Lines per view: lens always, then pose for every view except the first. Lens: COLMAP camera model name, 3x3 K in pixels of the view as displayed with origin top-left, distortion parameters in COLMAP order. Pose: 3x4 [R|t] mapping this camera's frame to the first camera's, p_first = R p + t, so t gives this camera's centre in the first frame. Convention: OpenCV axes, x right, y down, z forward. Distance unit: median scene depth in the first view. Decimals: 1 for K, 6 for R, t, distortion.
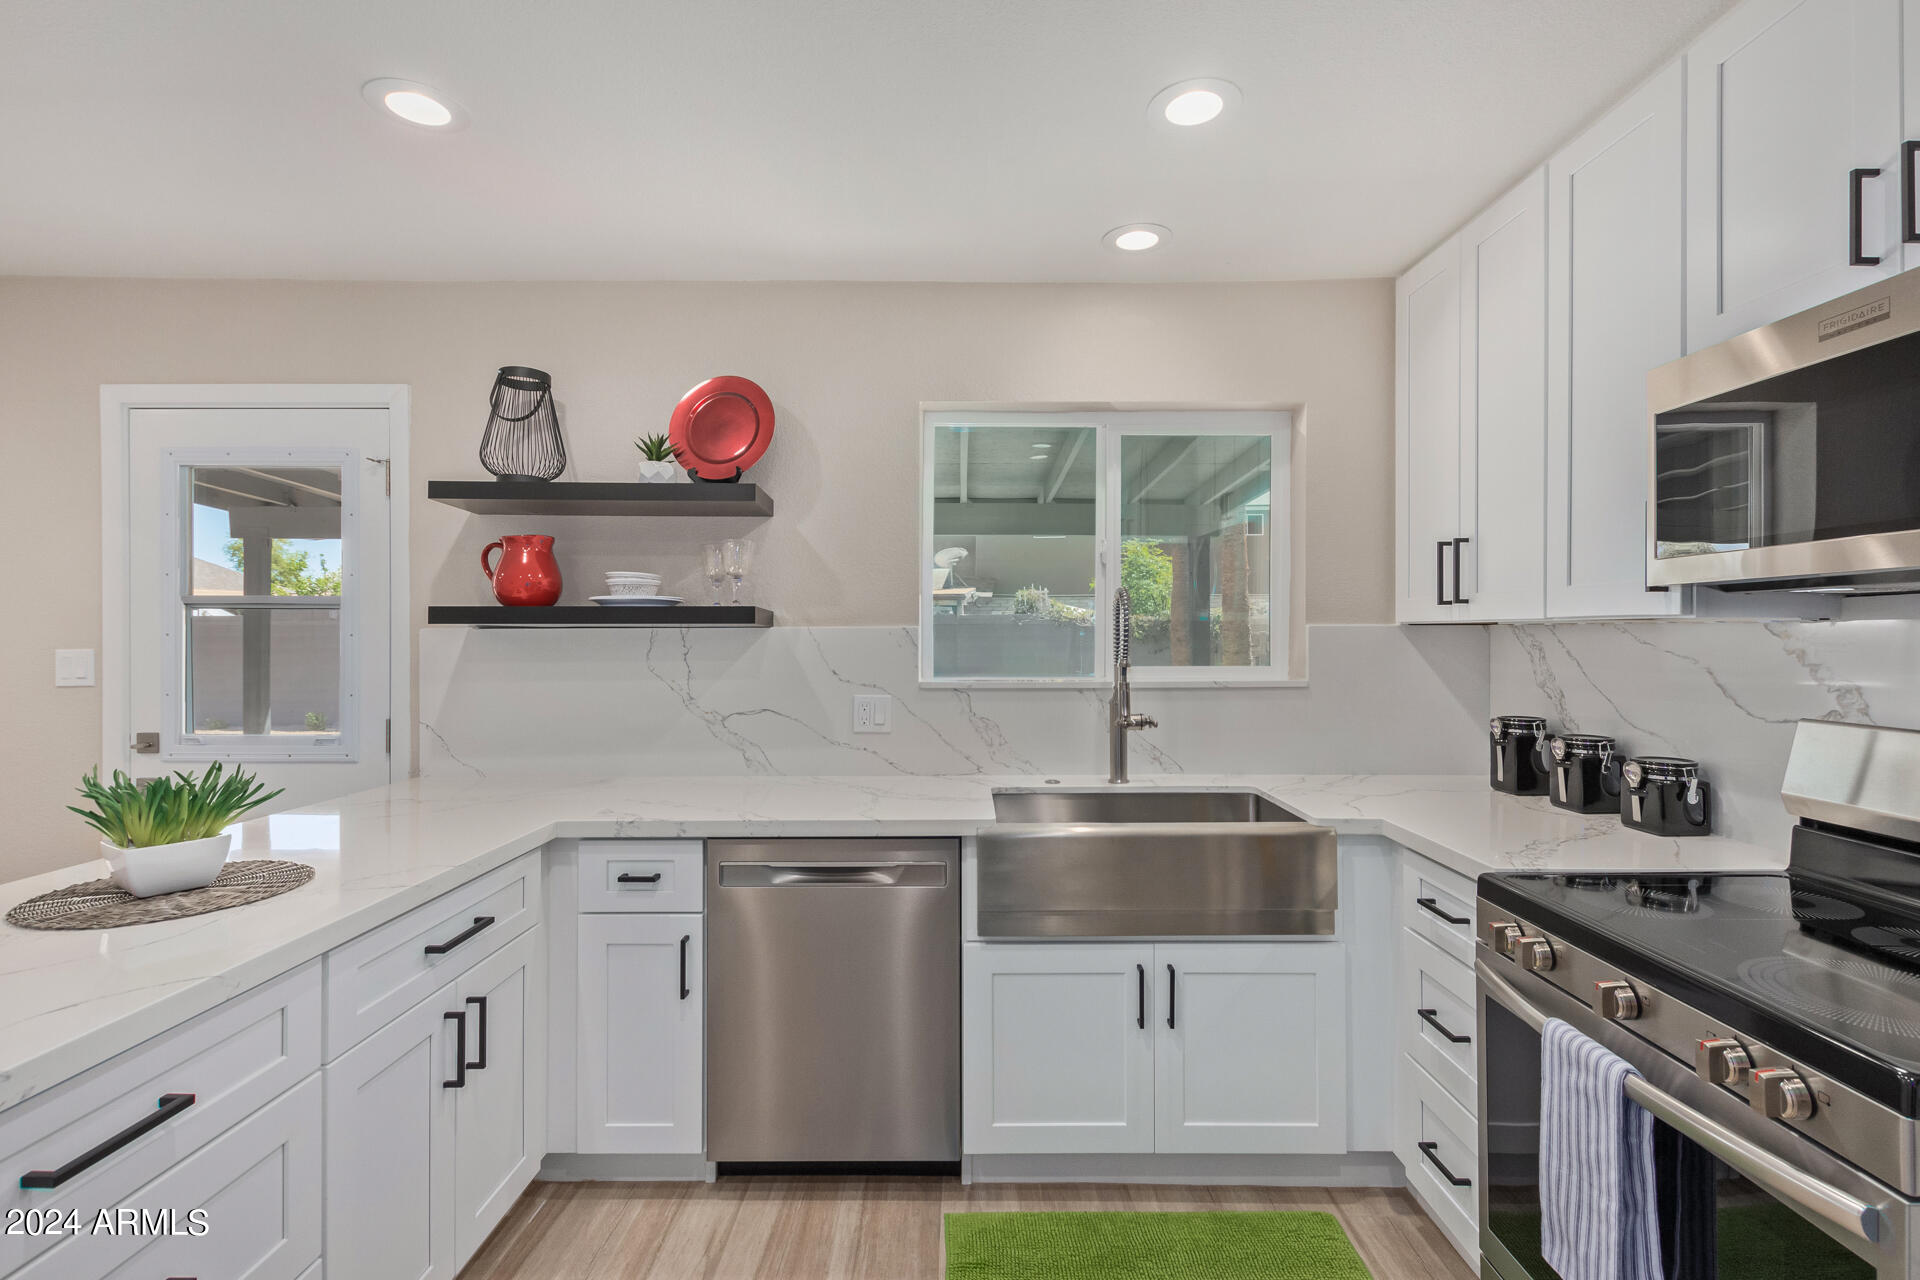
lens RADIAL K [[882.6, 0, 965.5], [0, 882.6, 630.5], [0, 0, 1]] dist [0.010724, -0.004045]
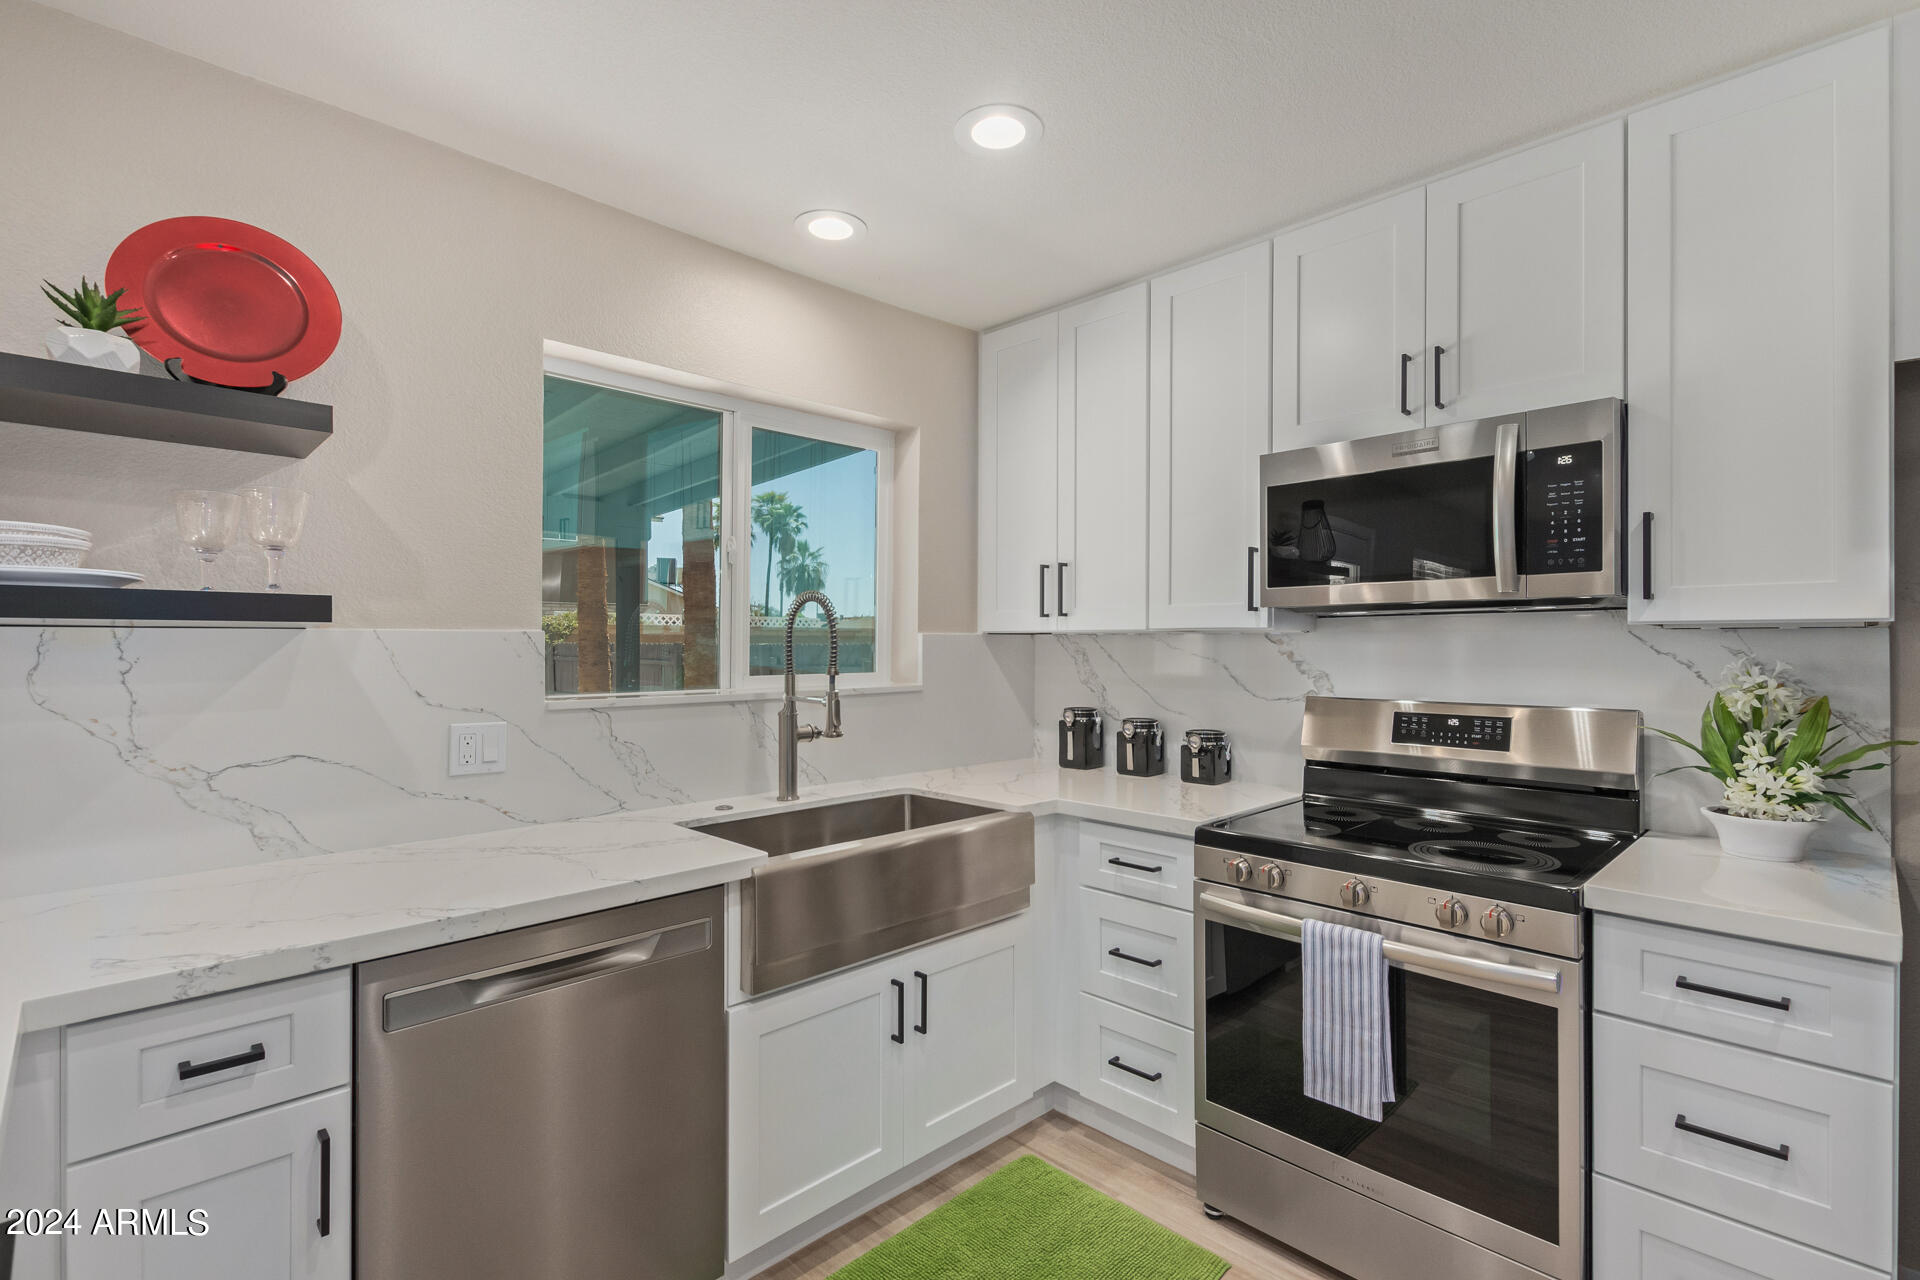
lens RADIAL K [[882.6, 0, 964.7], [0, 882.6, 641.8], [0, 0, 1]] dist [0.010724, -0.004045]
pose [[0.710896, 0.003318, 0.703290, -0.377182], [-0.003670, 0.999993, -0.001008, 0.005938], [-0.703288, -0.001865, 0.710903, 0.220589]]
